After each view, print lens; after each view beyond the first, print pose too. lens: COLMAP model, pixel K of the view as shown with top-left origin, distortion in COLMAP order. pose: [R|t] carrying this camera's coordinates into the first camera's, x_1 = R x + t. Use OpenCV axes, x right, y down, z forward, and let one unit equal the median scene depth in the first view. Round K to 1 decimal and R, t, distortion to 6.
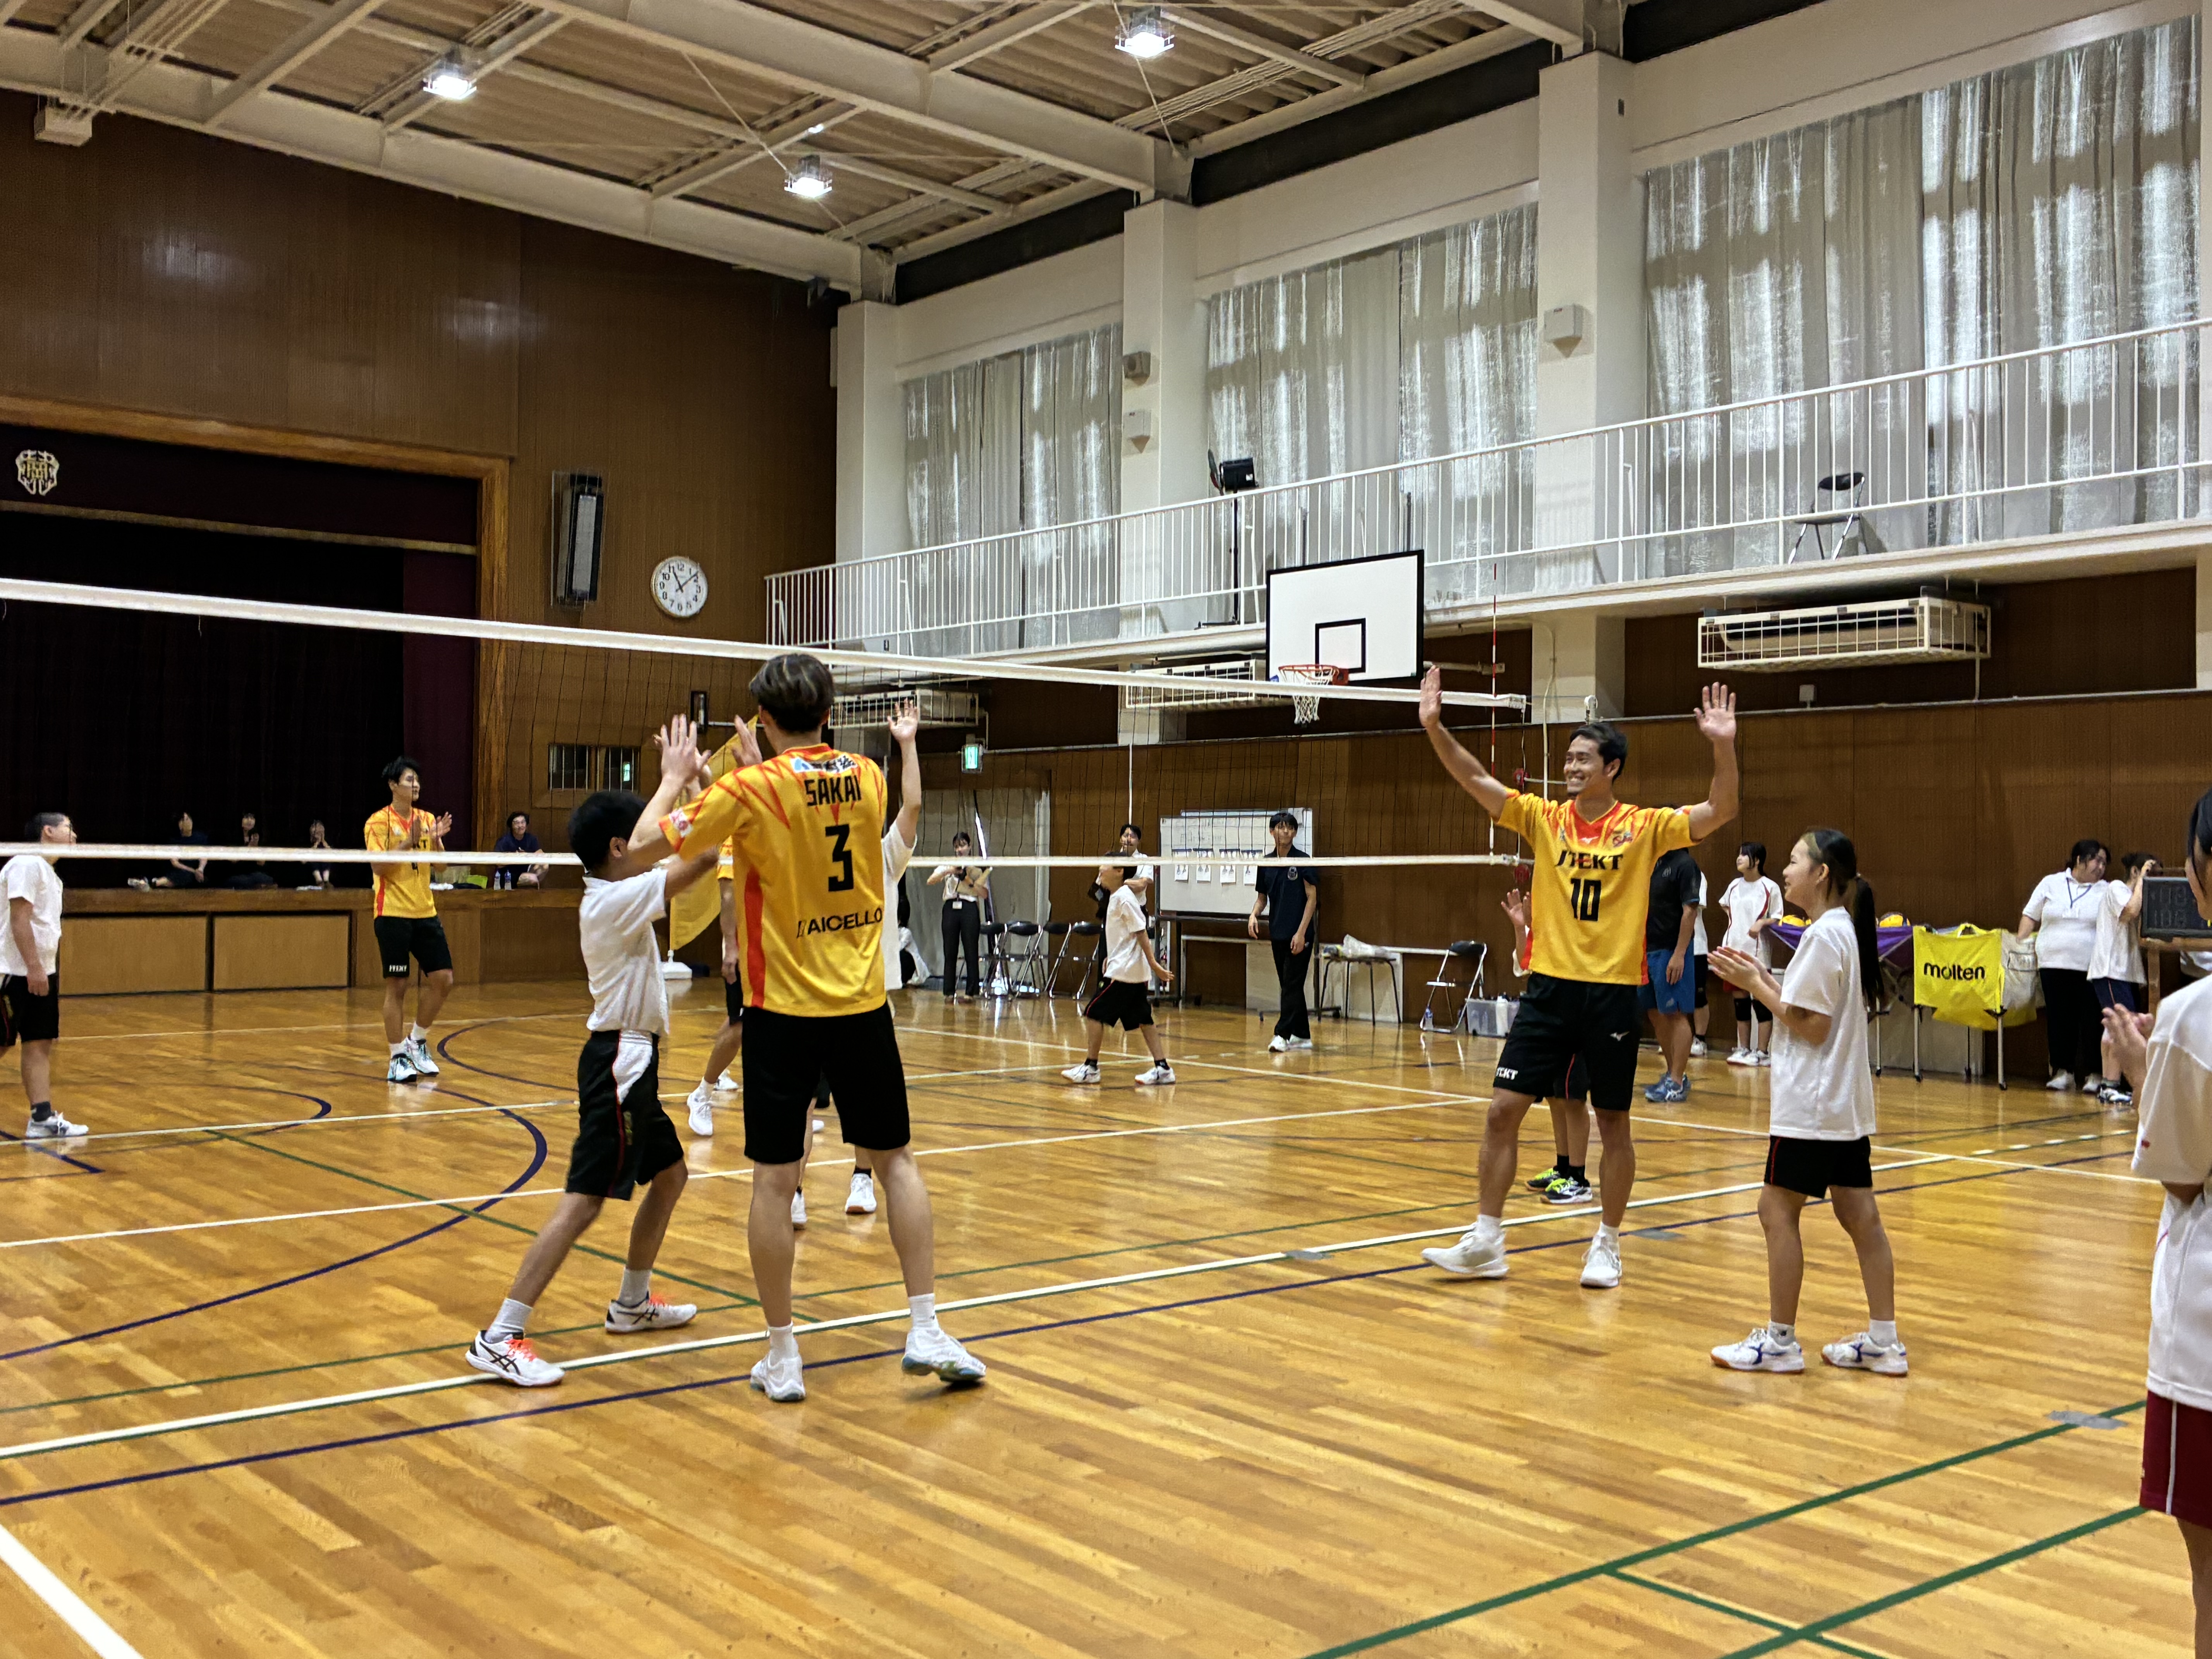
lens RADIAL K [[2177.3, 0, 1114.1], [0, 2177.3, 834.8], [0, 0, 1]] dist [0.052618, -0.076230]
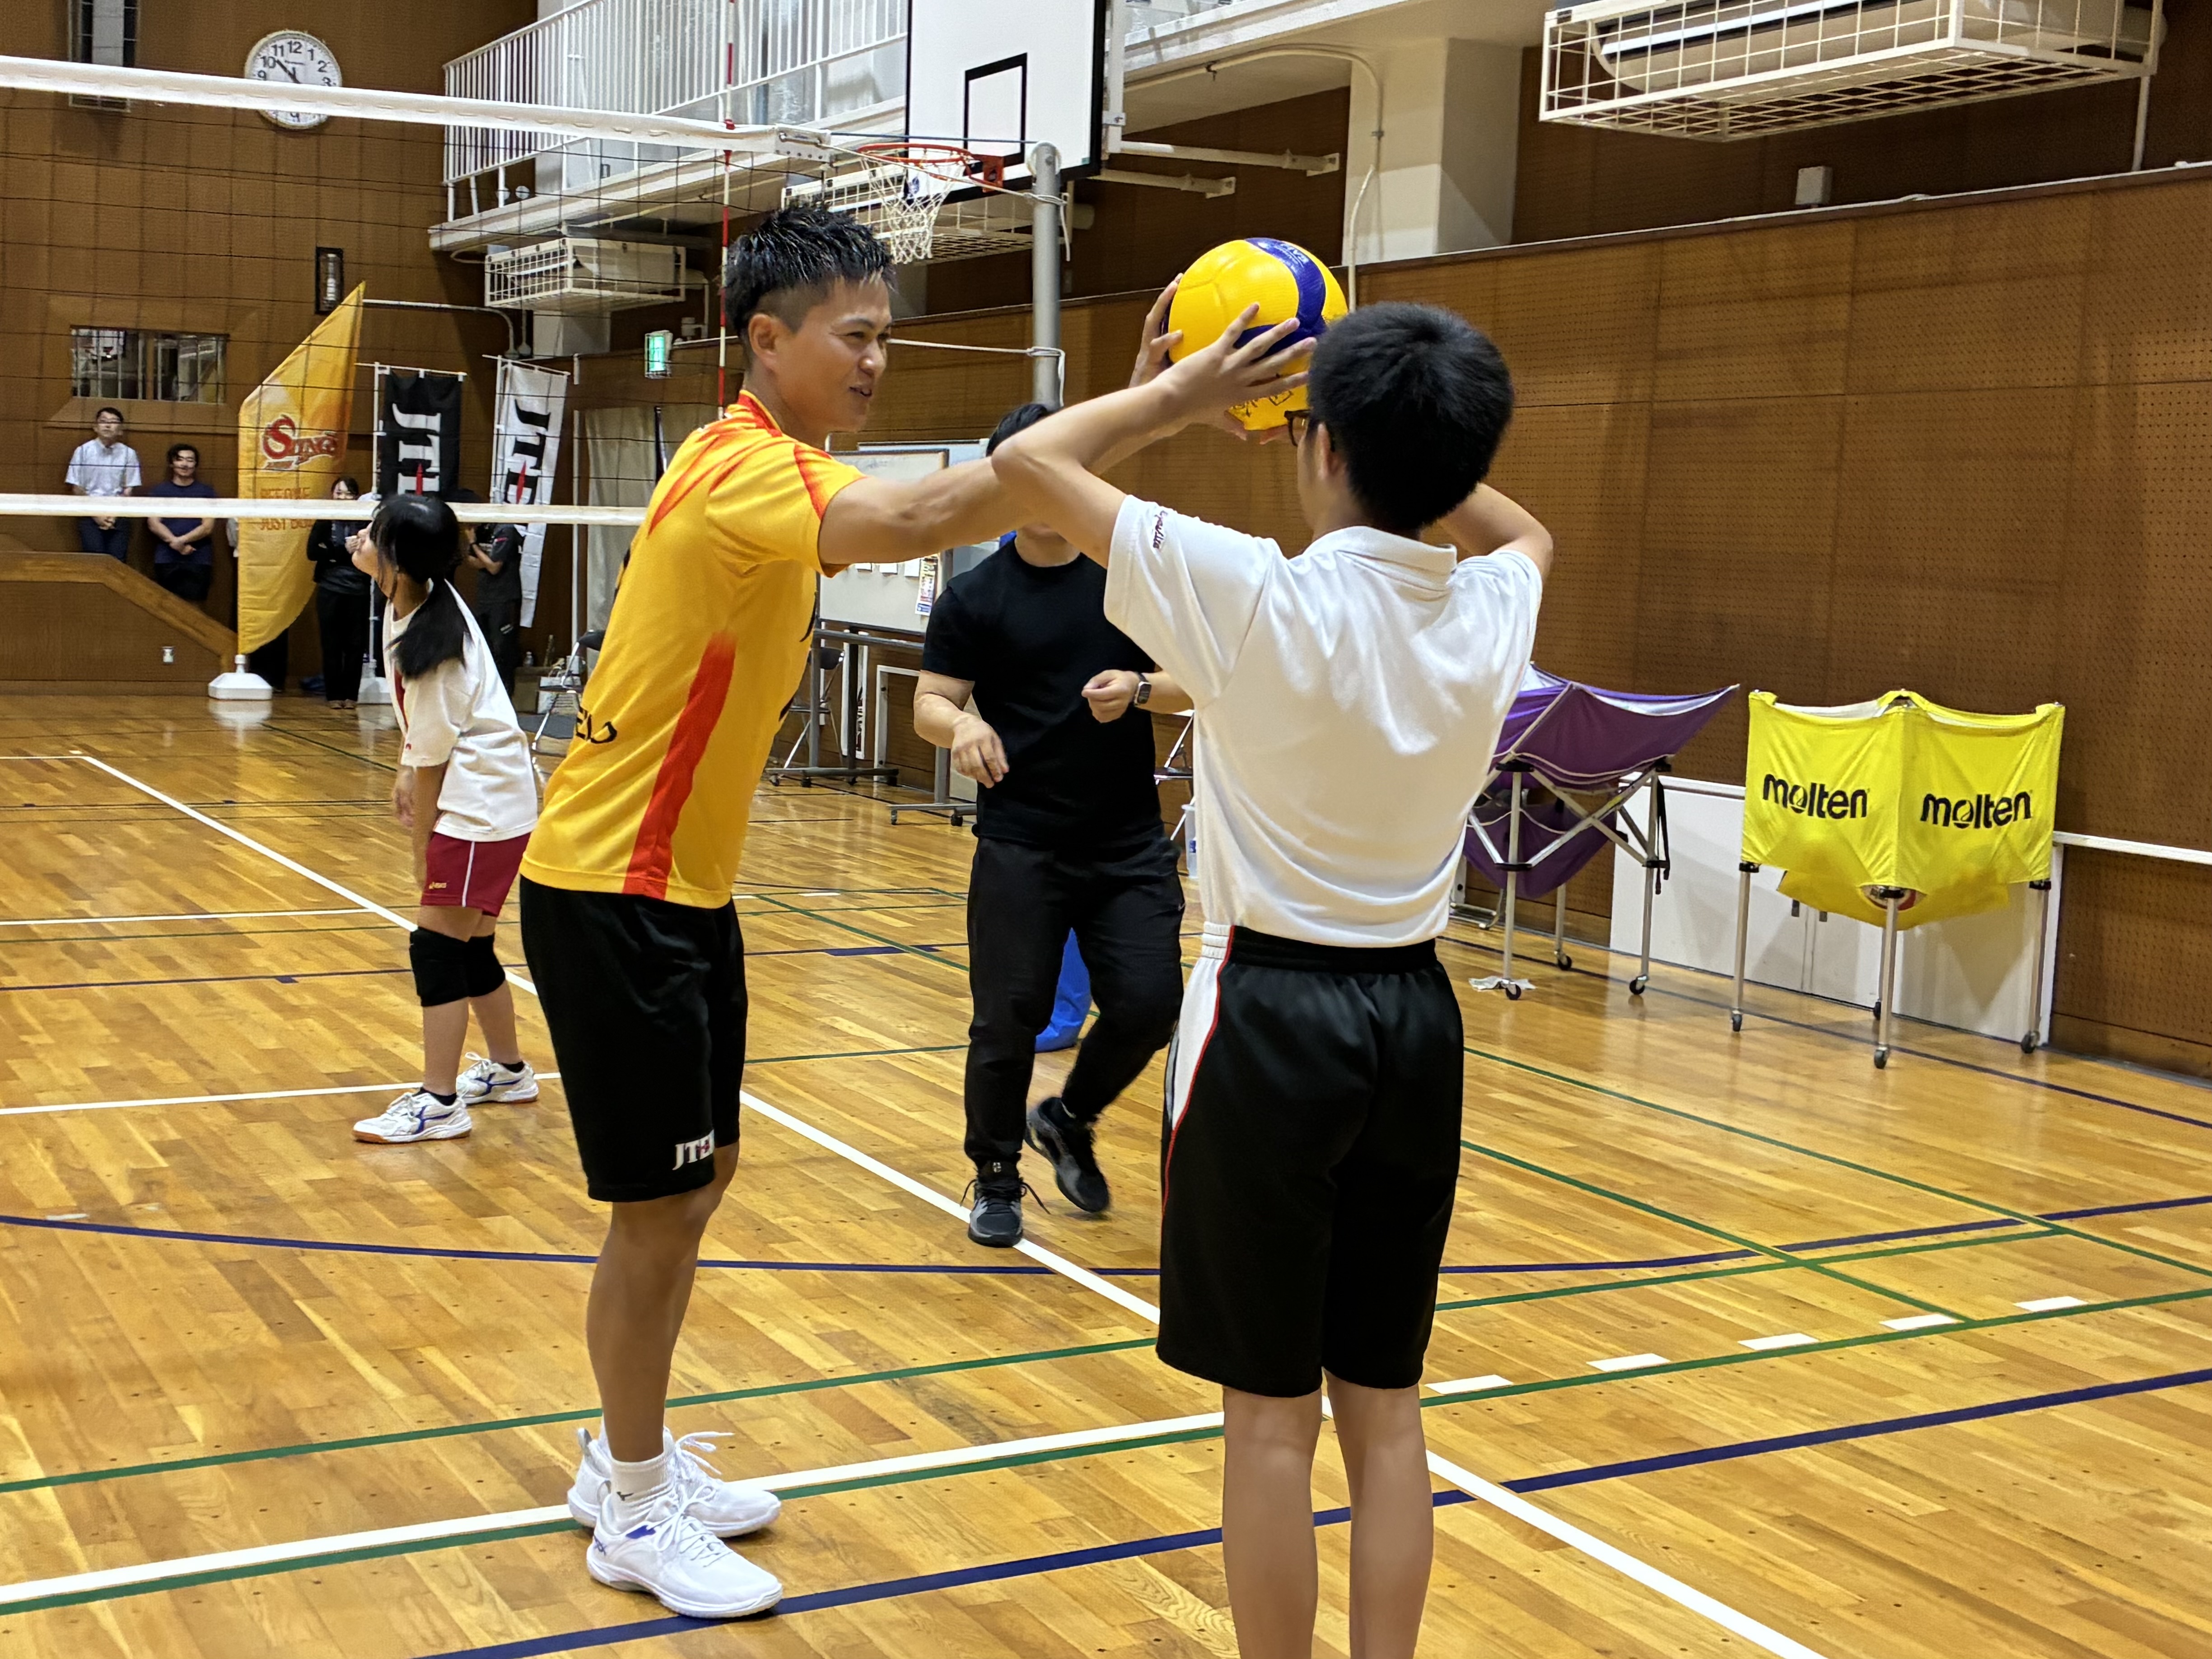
lens RADIAL K [[2761.4, 0, 1009.4], [0, 2761.4, 834.6], [0, 0, 1]] dist [0.016212, 0.028012]
pose [[0.979340, 0.049219, -0.196141, 0.231945], [-0.026496, 0.992798, 0.116837, 0.005989], [0.200479, -0.109226, 0.973590, 0.329043]]
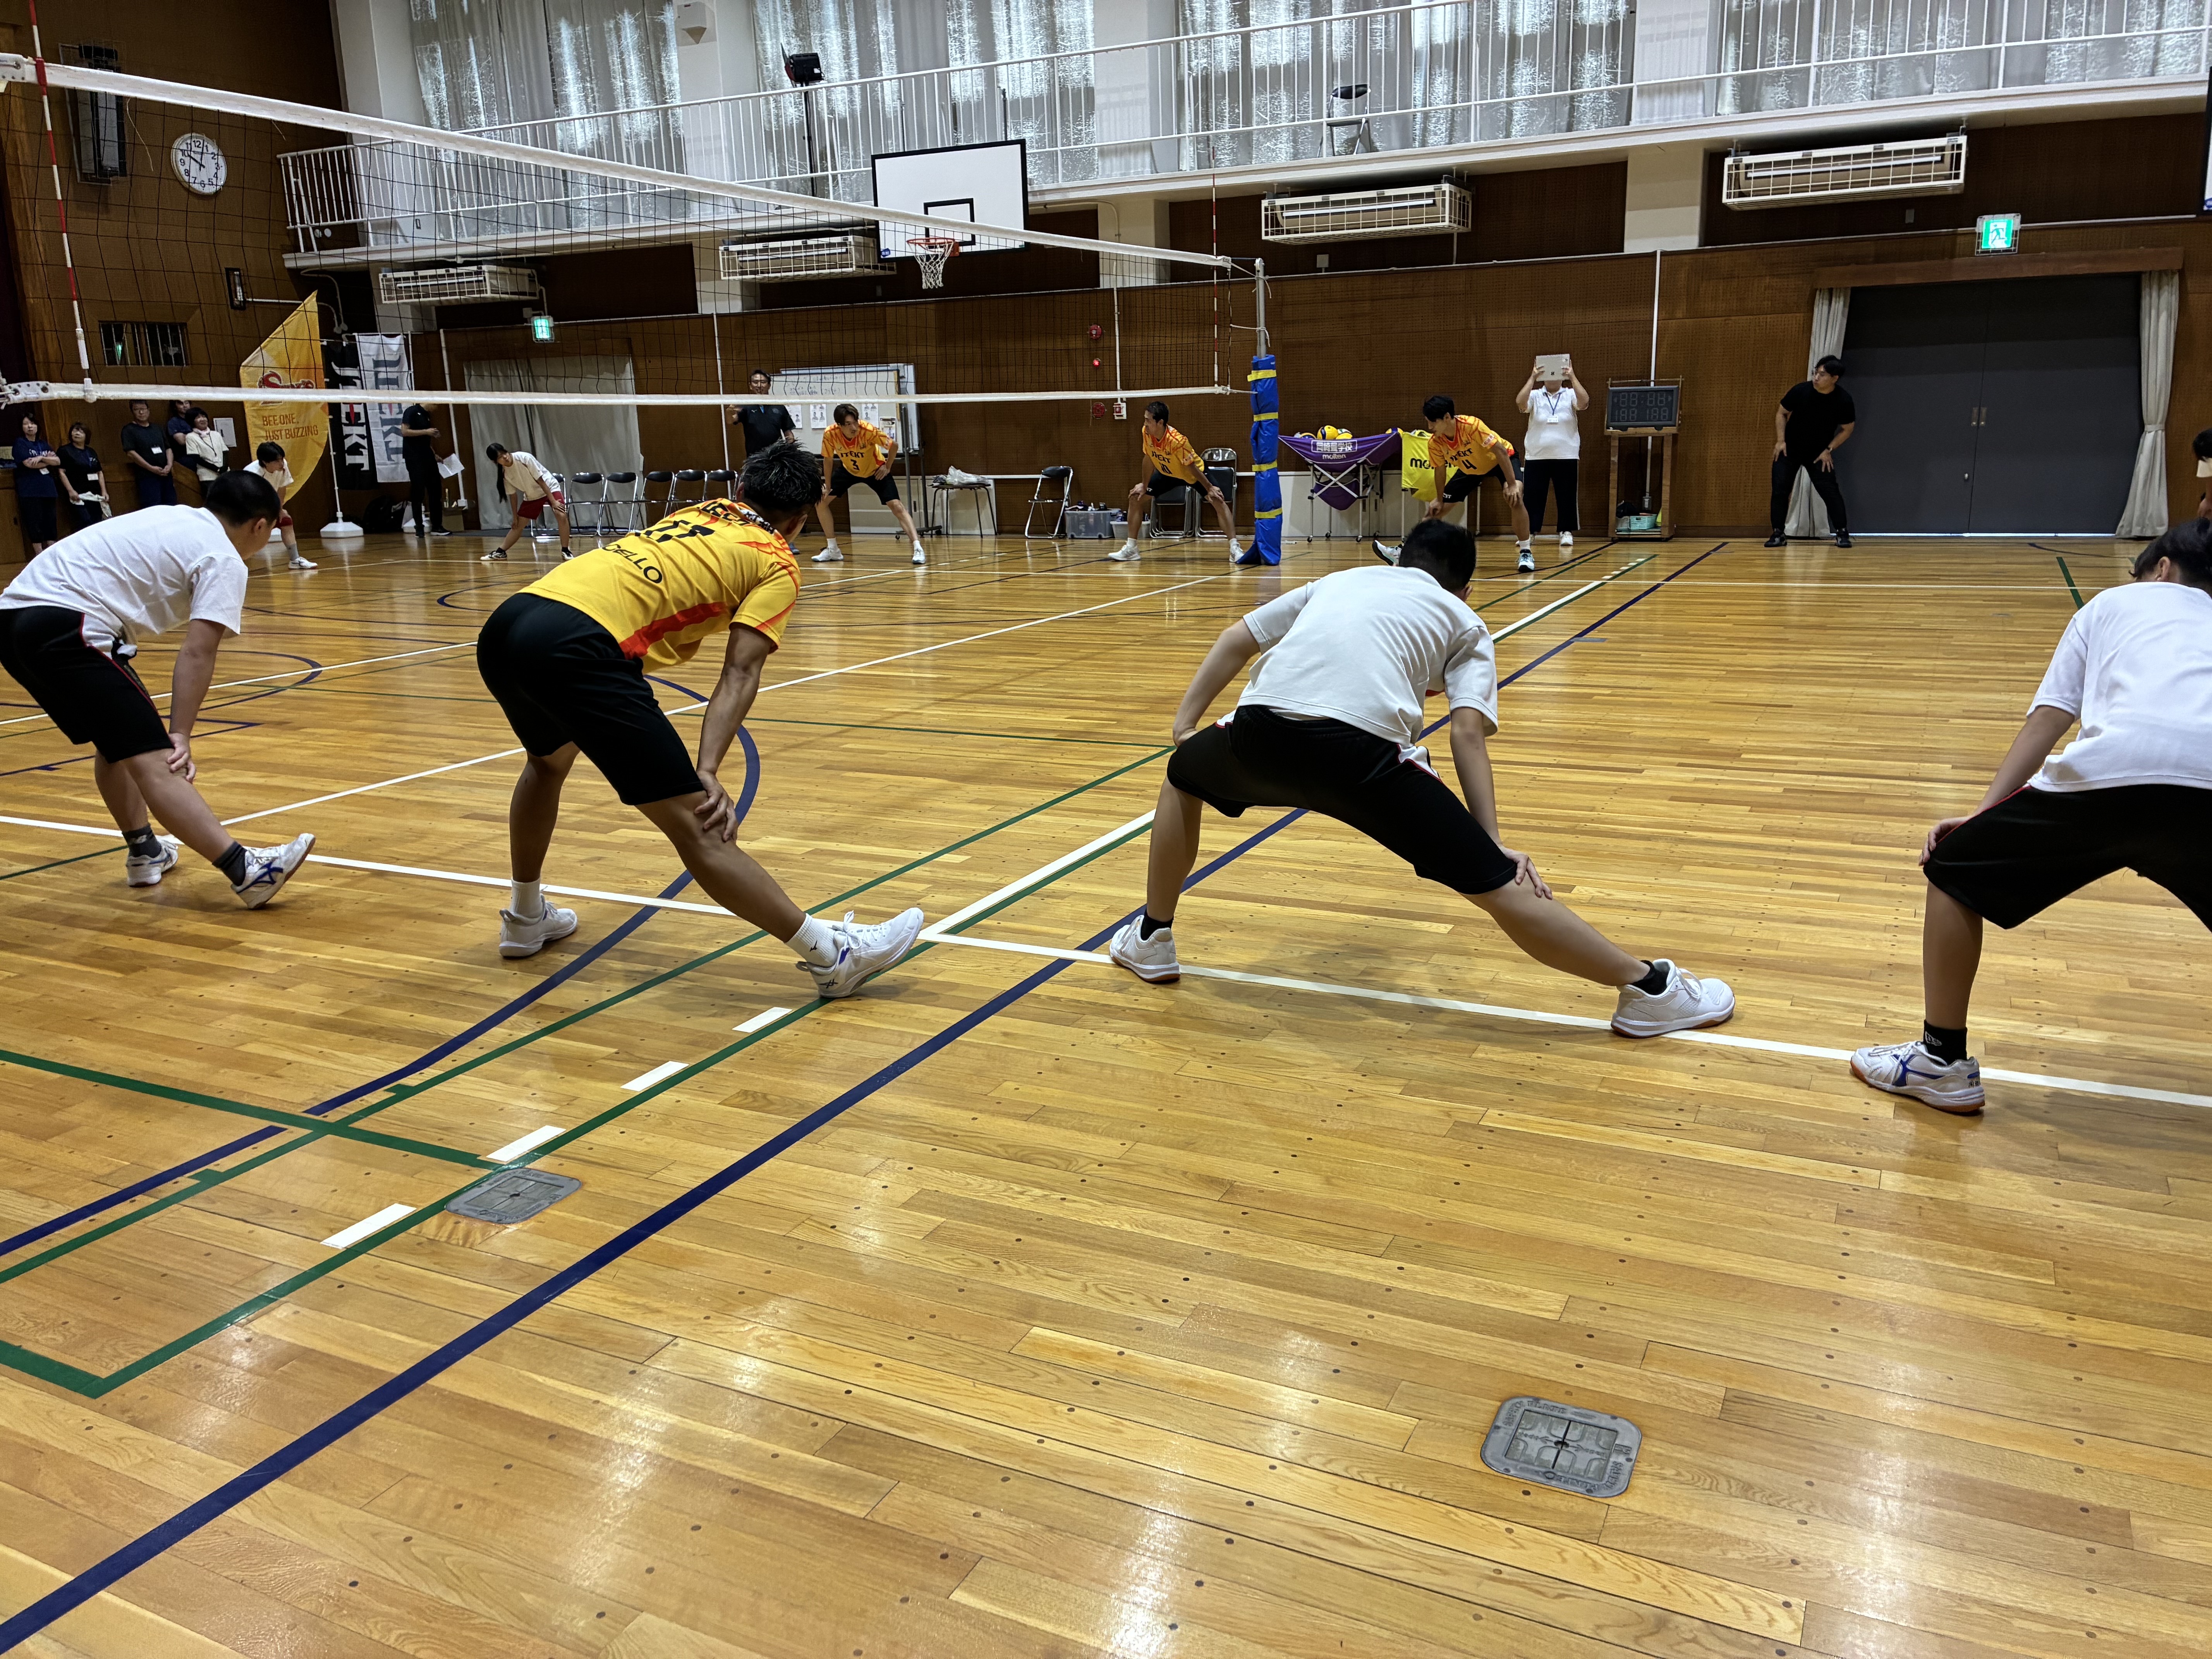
lens RADIAL K [[1659.6, 0, 1133.7], [0, 1659.6, 800.3], [0, 0, 1]] dist [0.043125, -0.040756]
pose [[0.909421, -0.128845, 0.395414, -0.201596], [0.033535, 0.970420, 0.239082, 0.006664], [-0.414523, -0.204166, 0.886841, 0.062659]]
